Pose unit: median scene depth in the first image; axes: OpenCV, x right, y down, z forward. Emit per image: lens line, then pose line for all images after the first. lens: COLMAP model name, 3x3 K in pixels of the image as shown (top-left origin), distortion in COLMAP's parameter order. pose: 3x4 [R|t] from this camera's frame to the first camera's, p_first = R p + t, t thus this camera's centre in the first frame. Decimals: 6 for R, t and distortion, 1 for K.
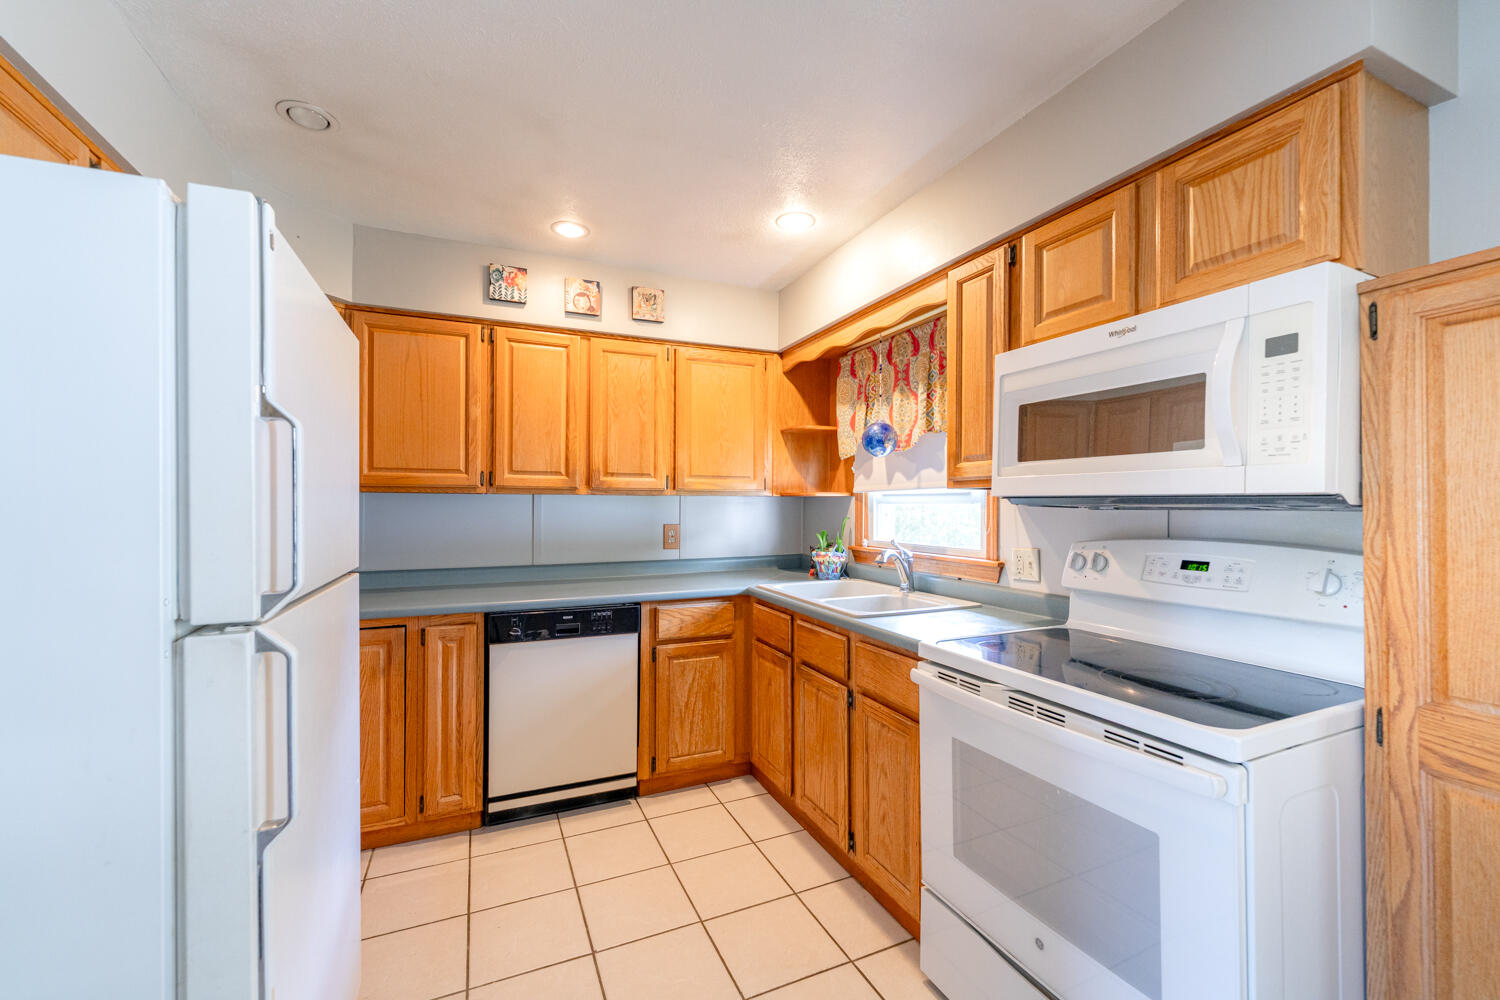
lens RADIAL K [[602.1, 0, 746.2], [0, 602.1, 499.7], [0, 0, 1]] dist [-0.006328, -0.000683]
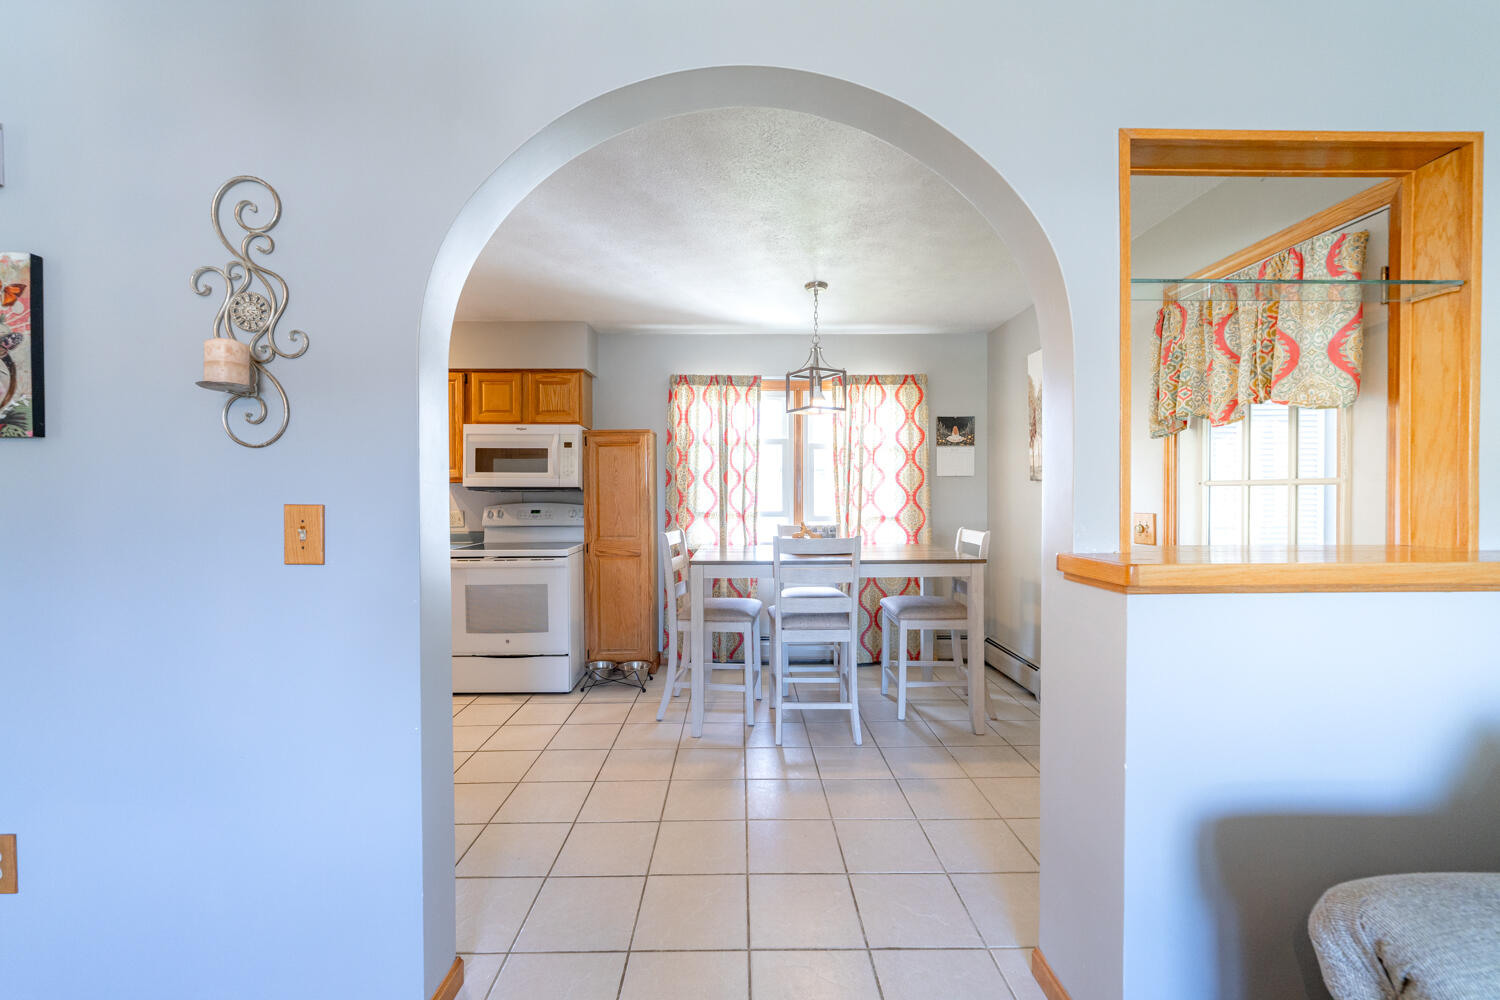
lens RADIAL K [[602.1, 0, 749.6], [0, 602.1, 504.4], [0, 0, 1]] dist [-0.006328, -0.000683]
pose [[0.393178, -0.023559, 0.919160, -0.865682], [-0.005614, 0.999592, 0.028022, -0.005550], [-0.919445, -0.016178, 0.392885, -0.613992]]
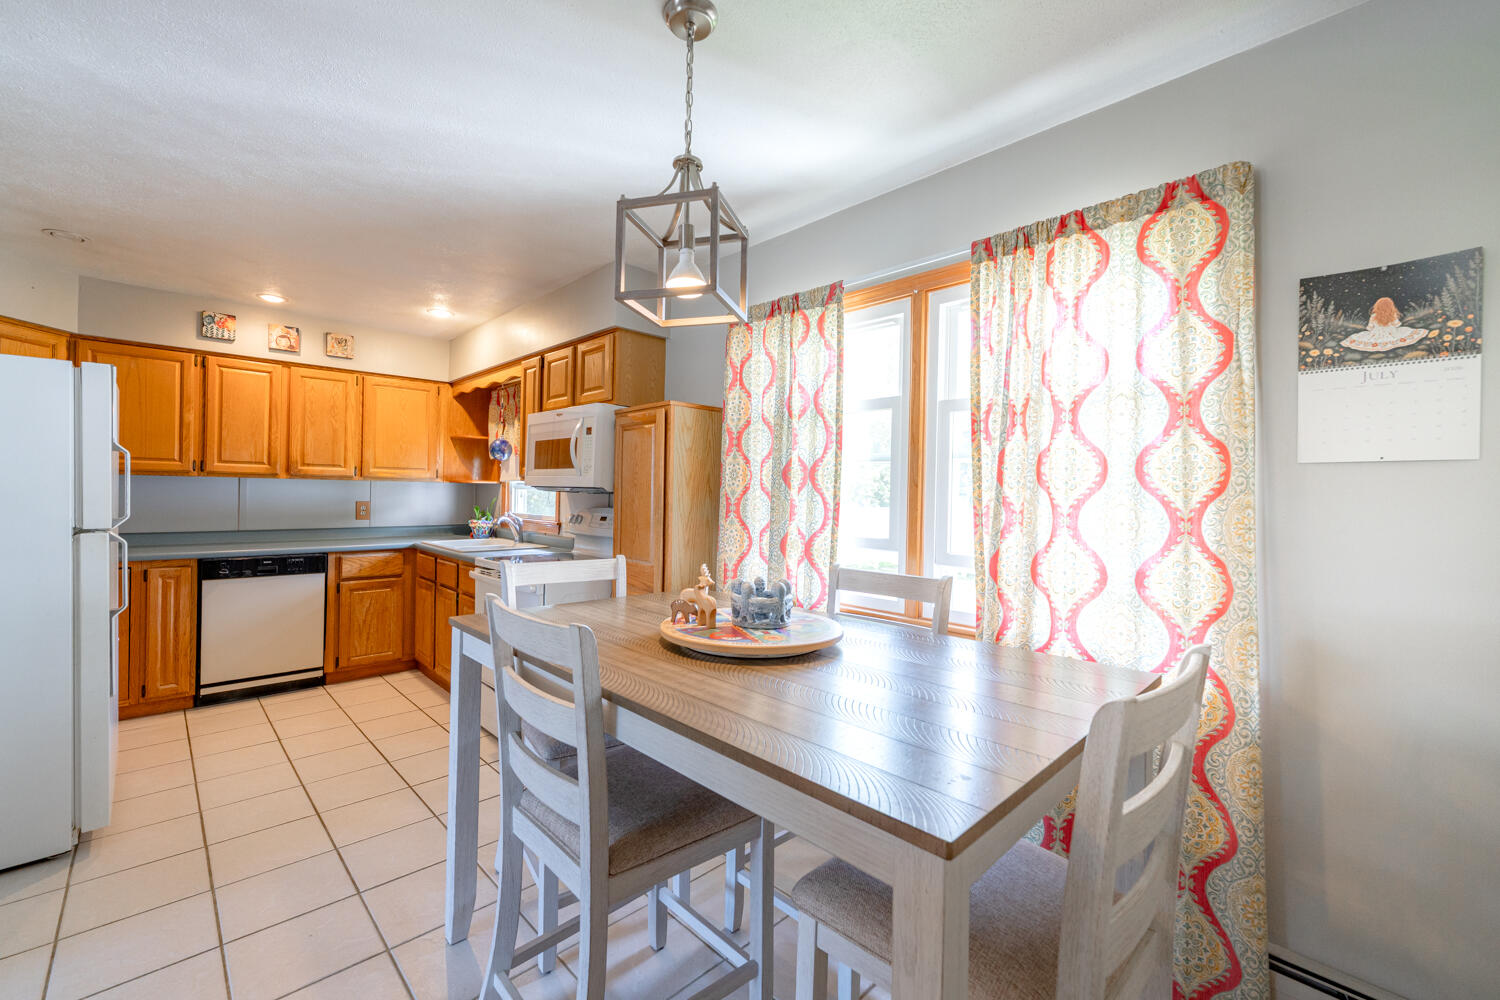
lens RADIAL K [[602.1, 0, 746.3], [0, 602.1, 494.8], [0, 0, 1]] dist [-0.006328, -0.000683]
pose [[0.934551, 0.014132, 0.355549, 0.267996], [-0.019604, 0.999738, 0.011793, -0.009435], [-0.355290, -0.017992, 0.934583, -0.766166]]
